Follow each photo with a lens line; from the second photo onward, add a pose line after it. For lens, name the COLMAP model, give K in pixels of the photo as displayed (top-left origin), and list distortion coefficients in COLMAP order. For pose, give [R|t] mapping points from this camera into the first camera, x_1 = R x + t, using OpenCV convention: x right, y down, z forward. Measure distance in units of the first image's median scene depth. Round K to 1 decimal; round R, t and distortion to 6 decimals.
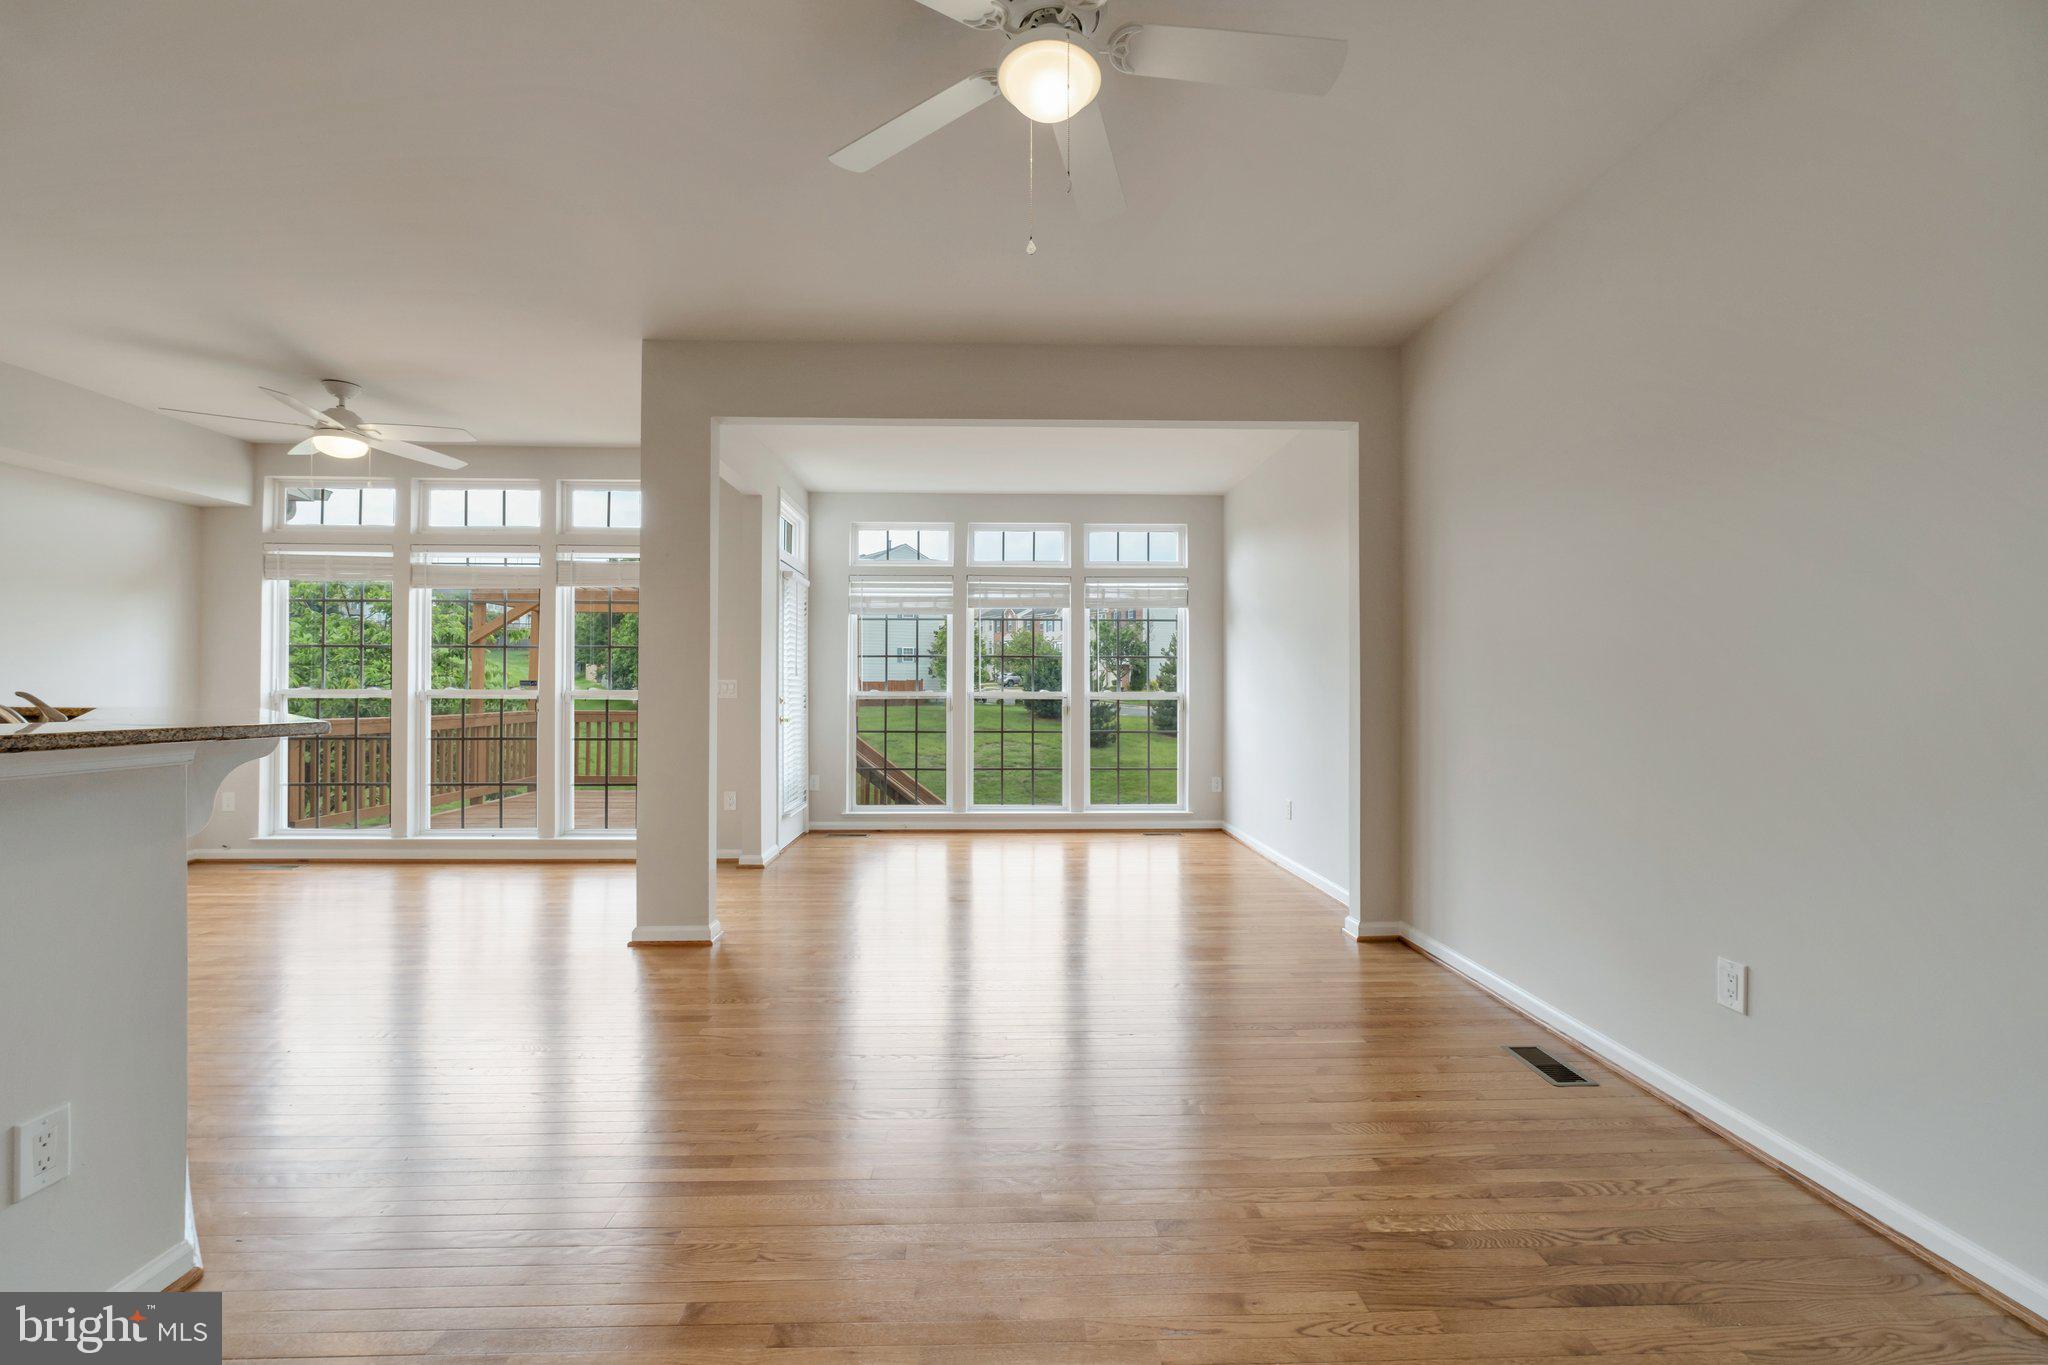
lens RADIAL K [[873.2, 0, 994.9], [0, 873.2, 681.4], [0, 0, 1]] dist [-0.005509, 0.000300]
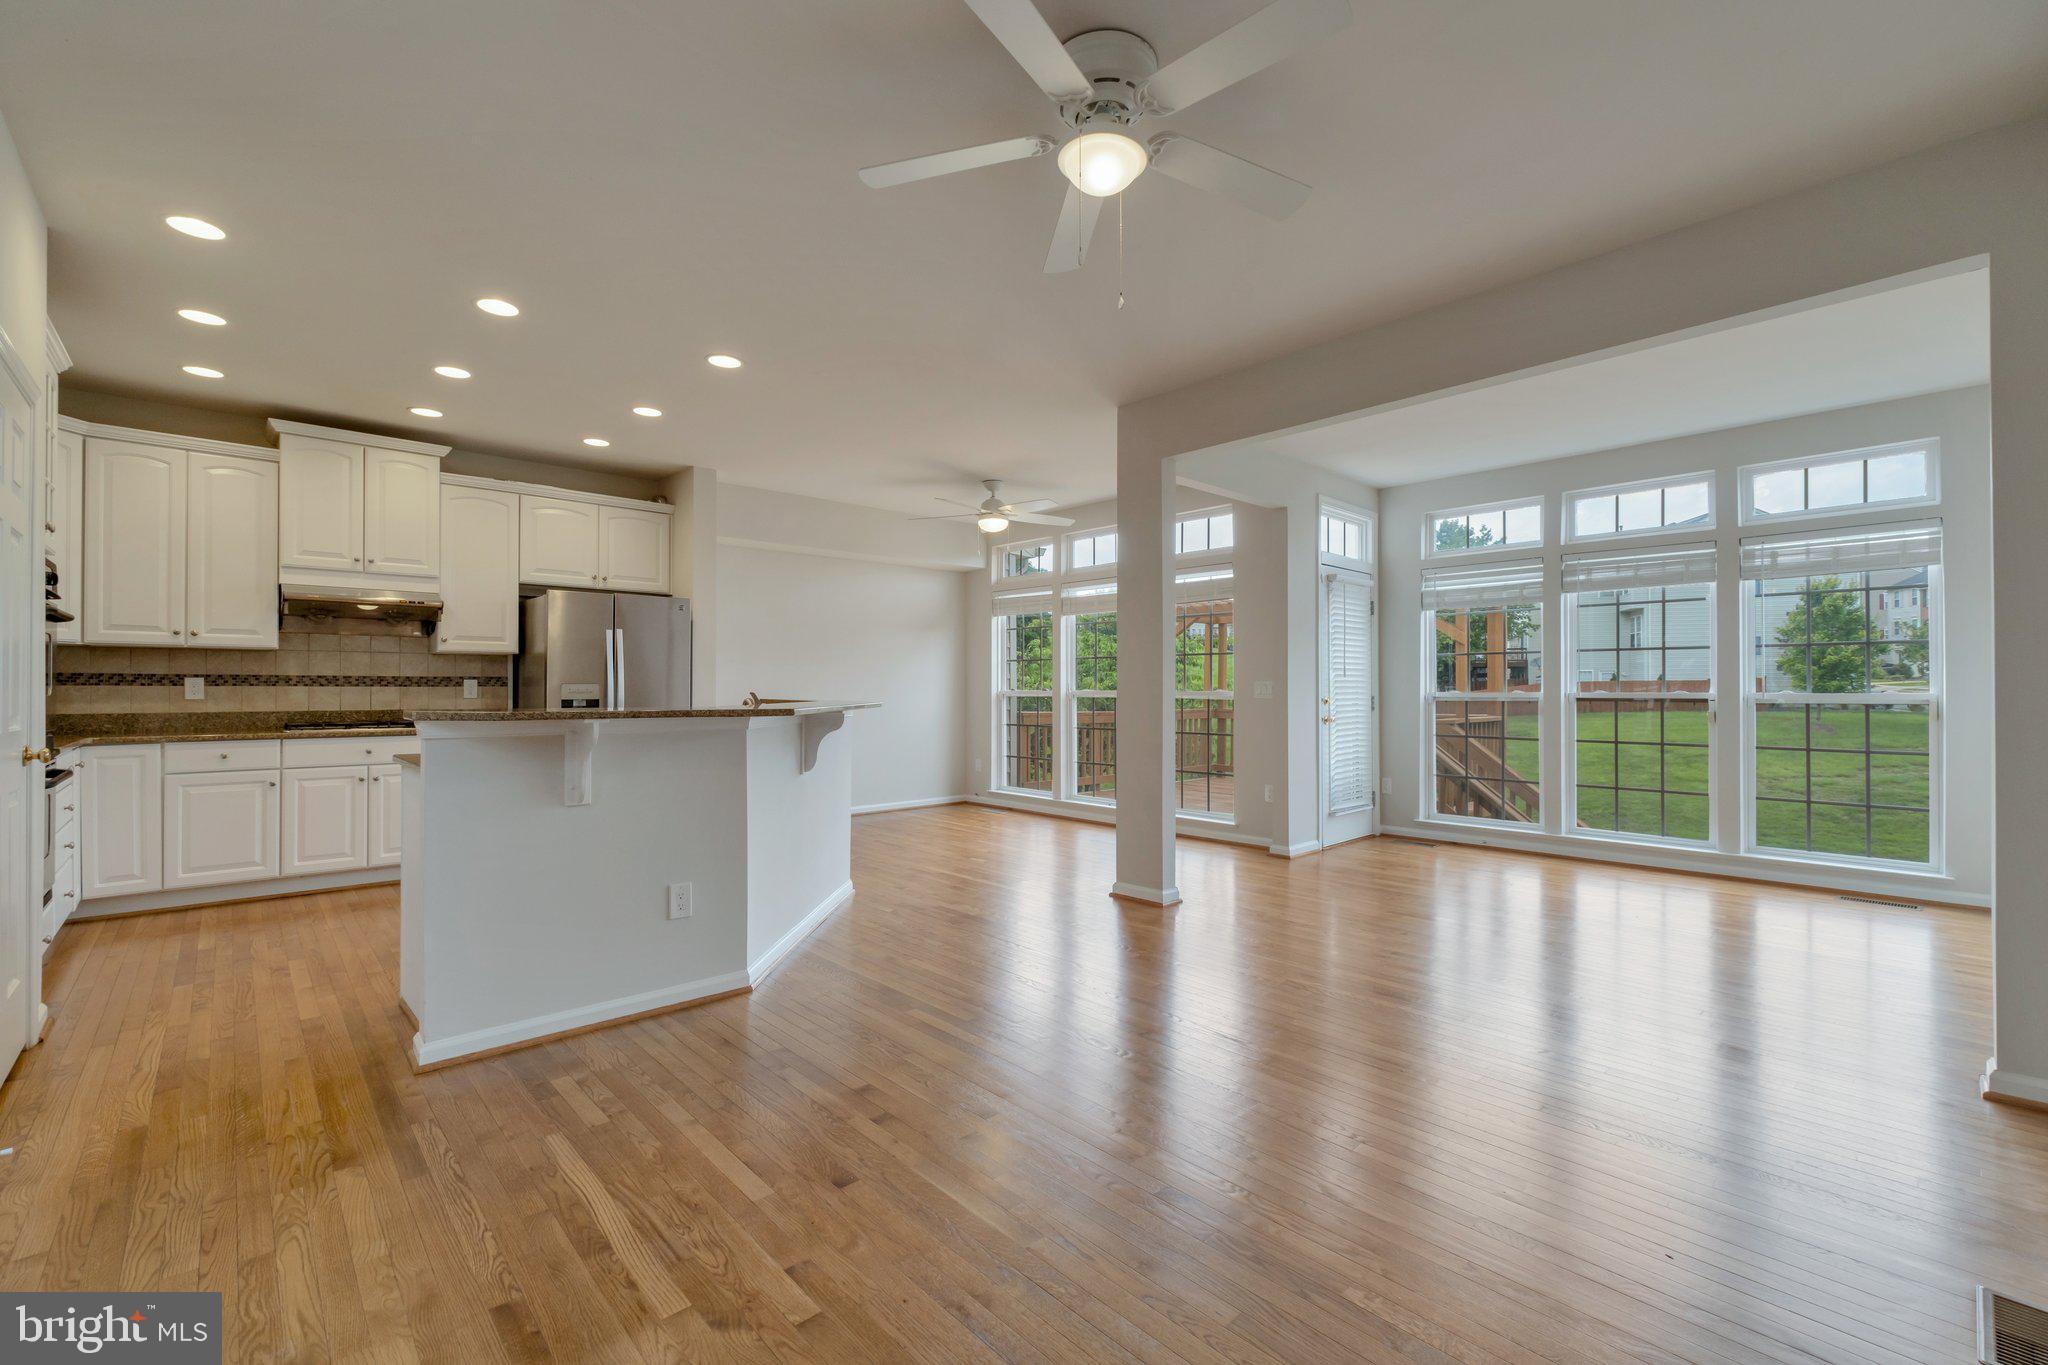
lens RADIAL K [[884.1, 0, 1028.0], [0, 884.1, 680.4], [0, 0, 1]] dist [-0.002711, 0.001463]
pose [[0.650881, -0.009917, -0.759115, 0.314506], [0.007452, 0.999950, -0.006673, 0.002024], [0.759143, -0.001314, 0.650923, 0.057642]]
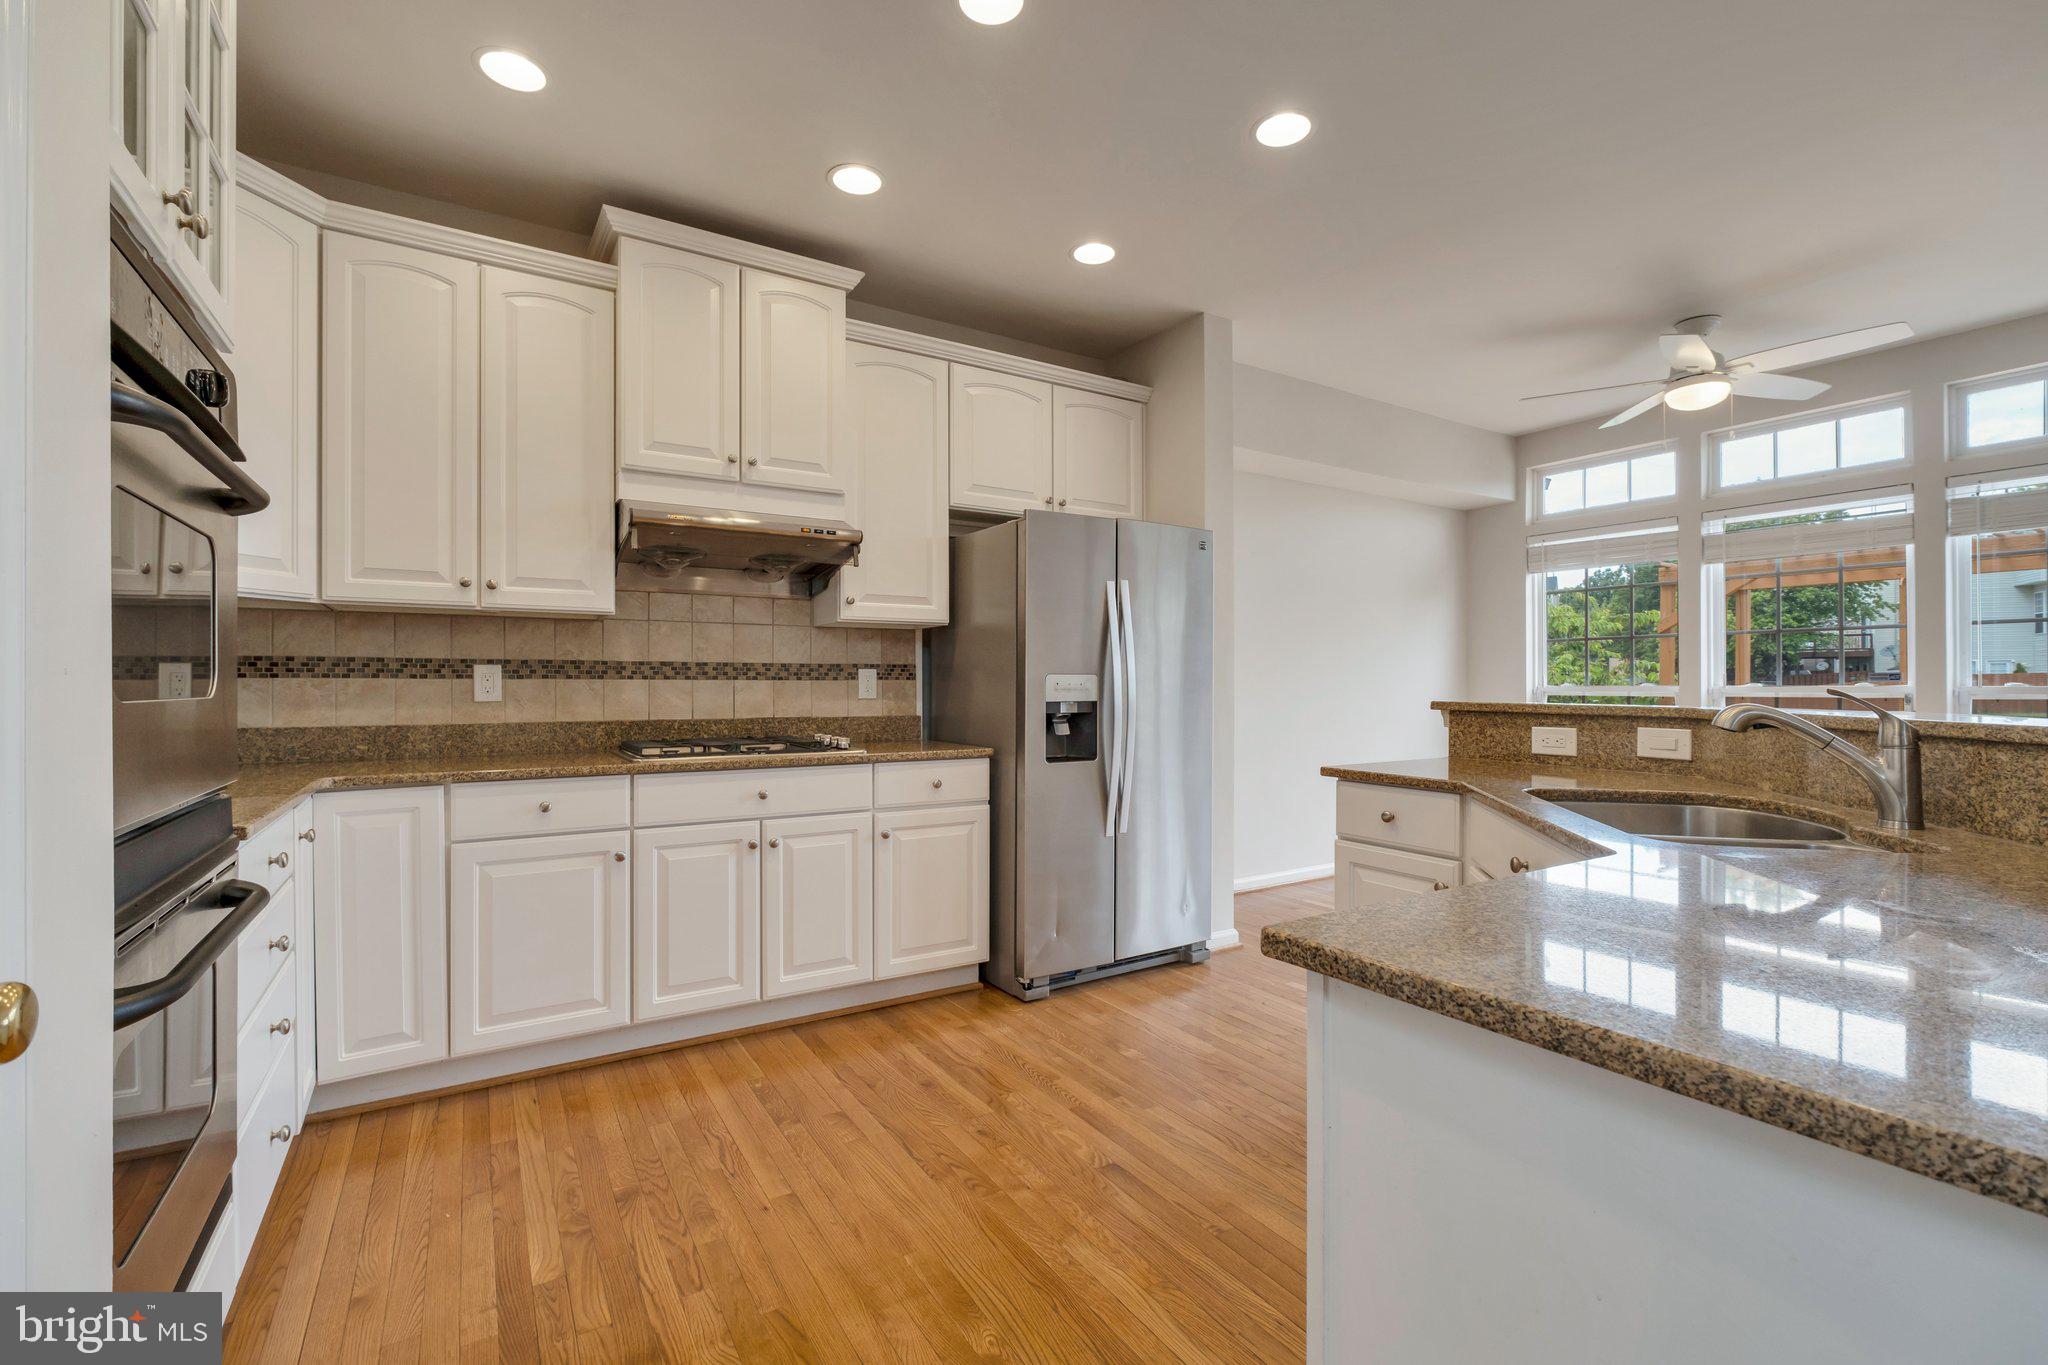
lens RADIAL K [[884.1, 0, 1028.0], [0, 884.1, 680.4], [0, 0, 1]] dist [-0.002711, 0.001463]
pose [[0.512454, -0.008726, -0.858671, -0.253184], [0.009033, 0.999948, -0.004771, 0.001888], [0.858667, -0.005311, 0.512506, 0.008931]]
